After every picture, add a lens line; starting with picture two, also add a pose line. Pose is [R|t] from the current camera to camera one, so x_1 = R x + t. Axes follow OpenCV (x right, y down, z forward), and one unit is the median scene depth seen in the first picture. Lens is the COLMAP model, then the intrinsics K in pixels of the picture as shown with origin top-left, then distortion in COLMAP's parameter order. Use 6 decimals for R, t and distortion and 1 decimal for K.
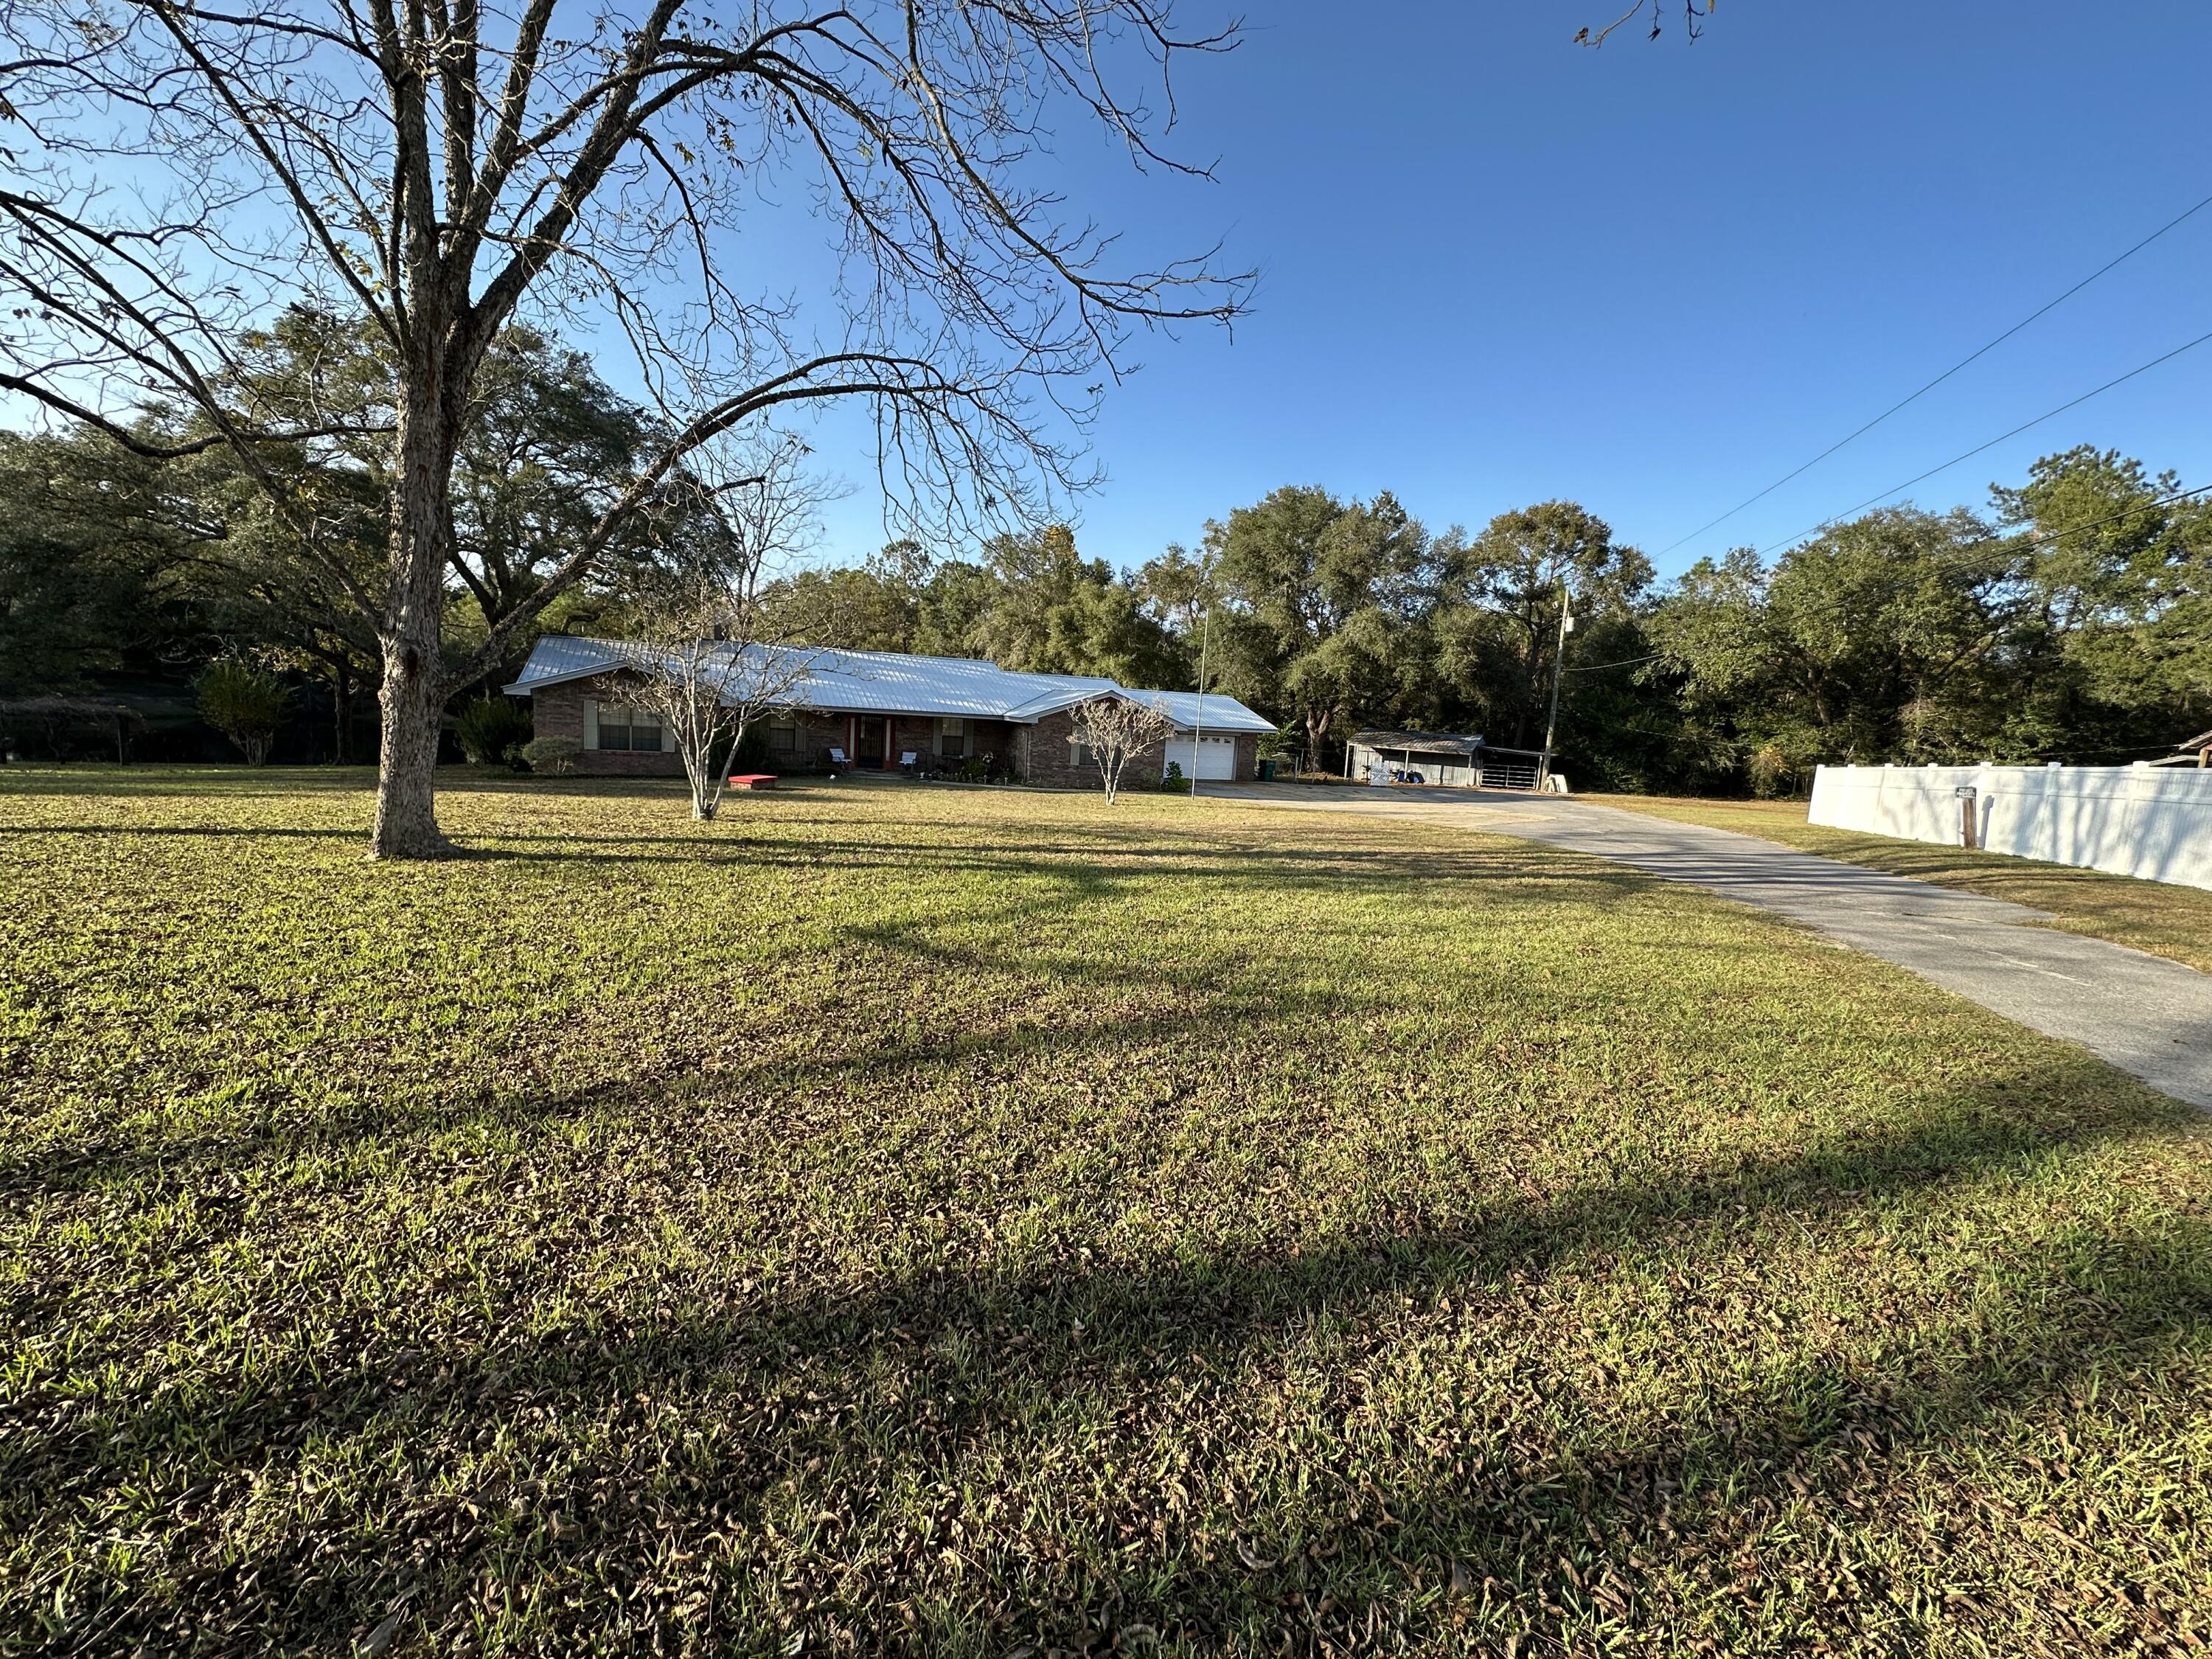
lens RADIAL K [[882.1, 0, 1112.0], [0, 882.1, 818.8], [0, 0, 1]] dist [-0.003427, 0.000483]
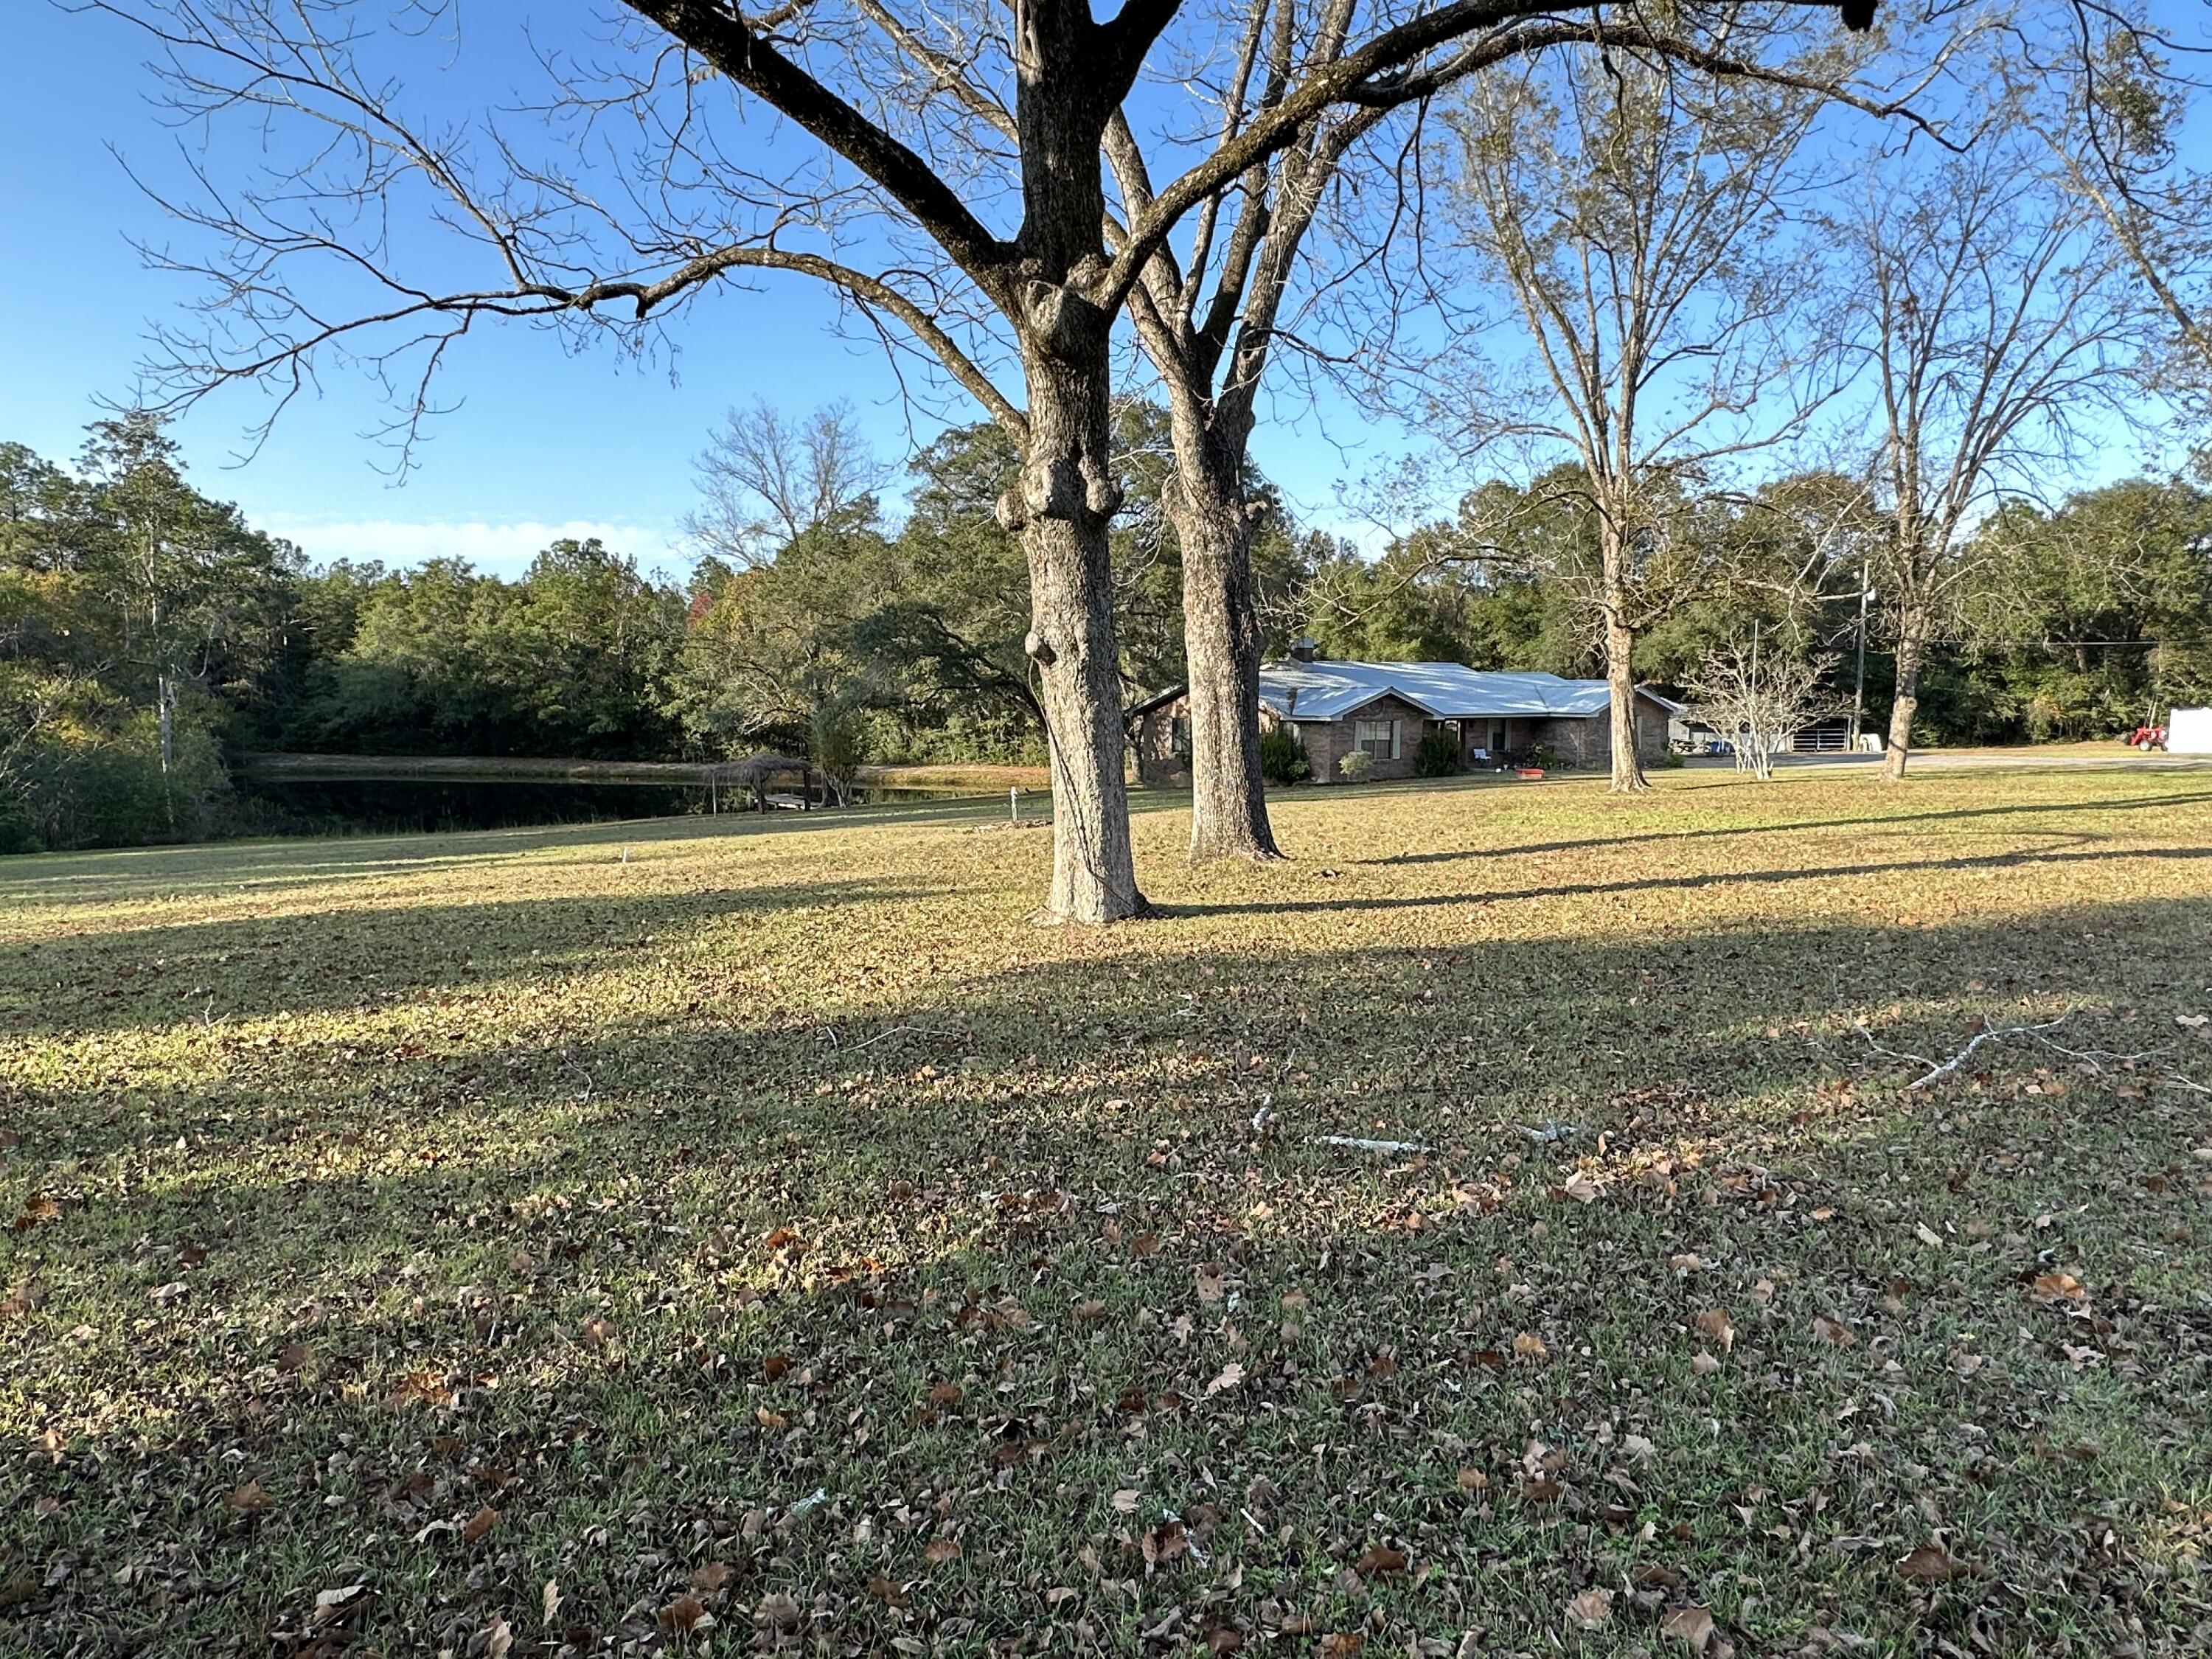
lens RADIAL K [[1411.8, 0, 1099.4], [0, 1411.8, 833.7], [0, 0, 1]] dist [-0.005522, 0.004559]
pose [[0.979854, -0.081320, 0.182409, -1.471232], [0.084812, 0.996332, -0.011409, 0.019054], [-0.180812, 0.026649, 0.983157, -1.009656]]
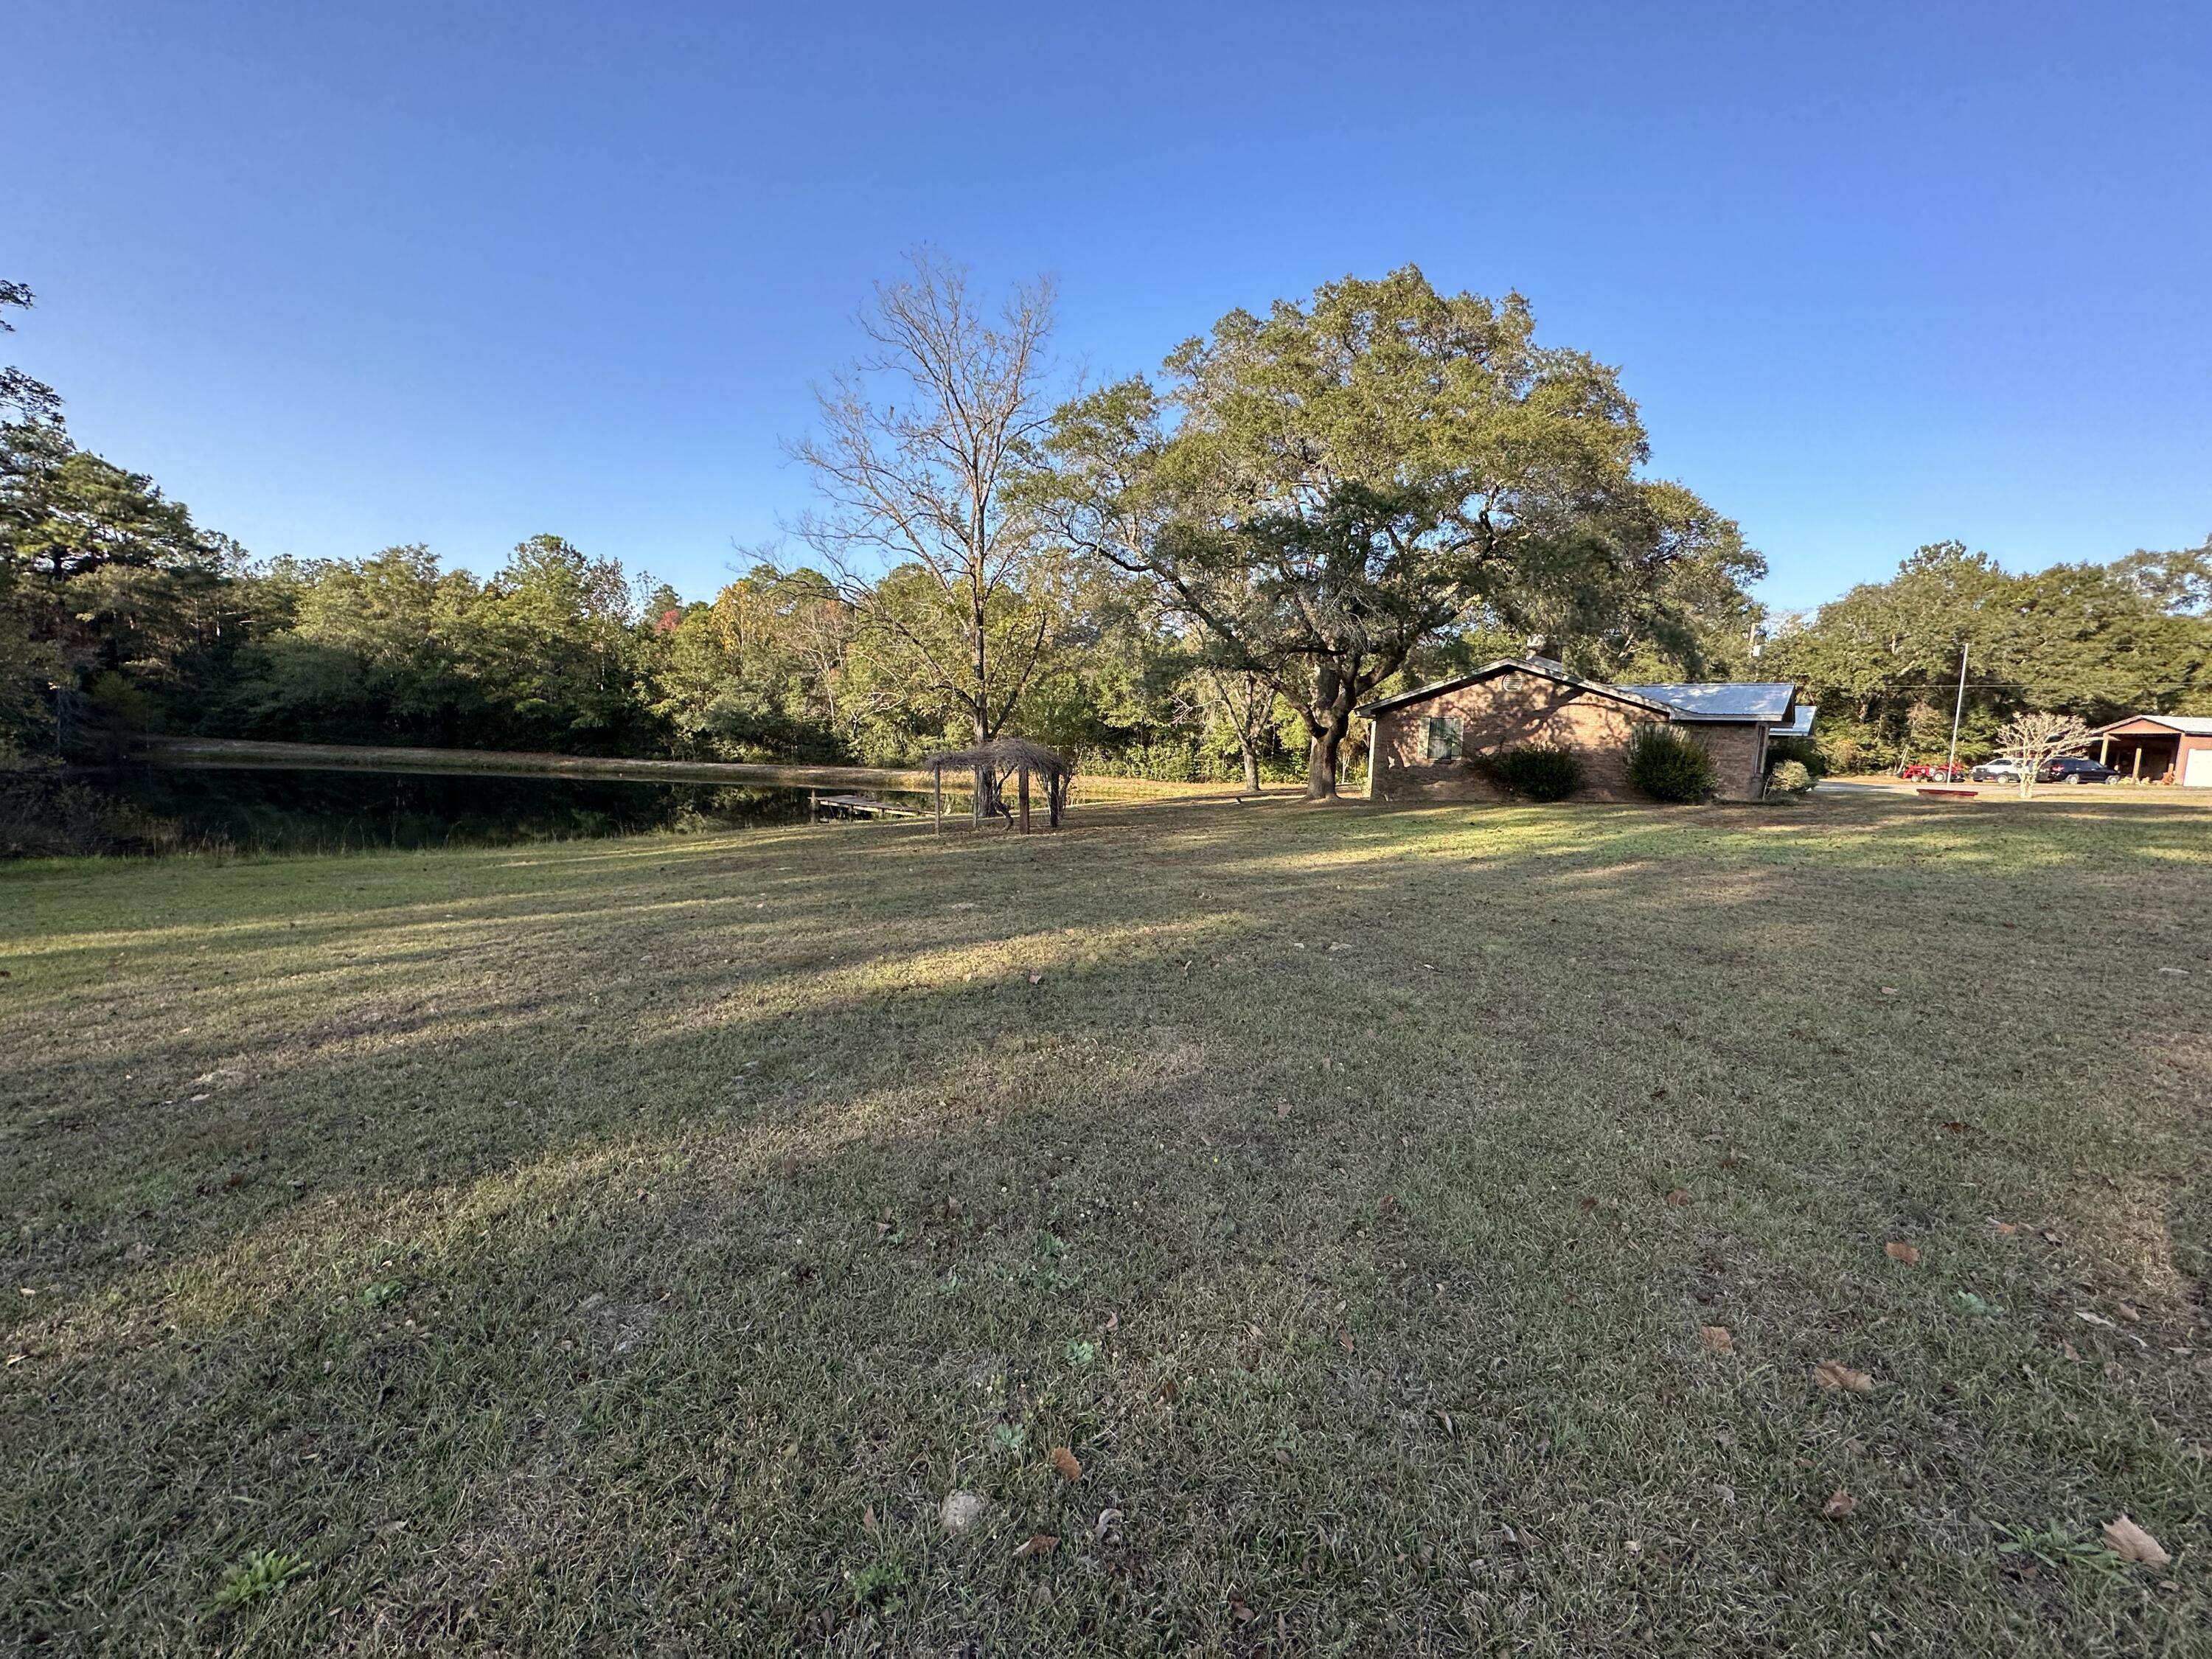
lens RADIAL K [[882.1, 0, 1098.9], [0, 882.1, 822.2], [0, 0, 1]] dist [-0.003427, 0.000483]
pose [[0.906587, -0.069210, 0.416306, -1.883708], [0.071840, 0.997372, 0.009366, -0.095589], [-0.415860, 0.021417, 0.909176, 0.446583]]
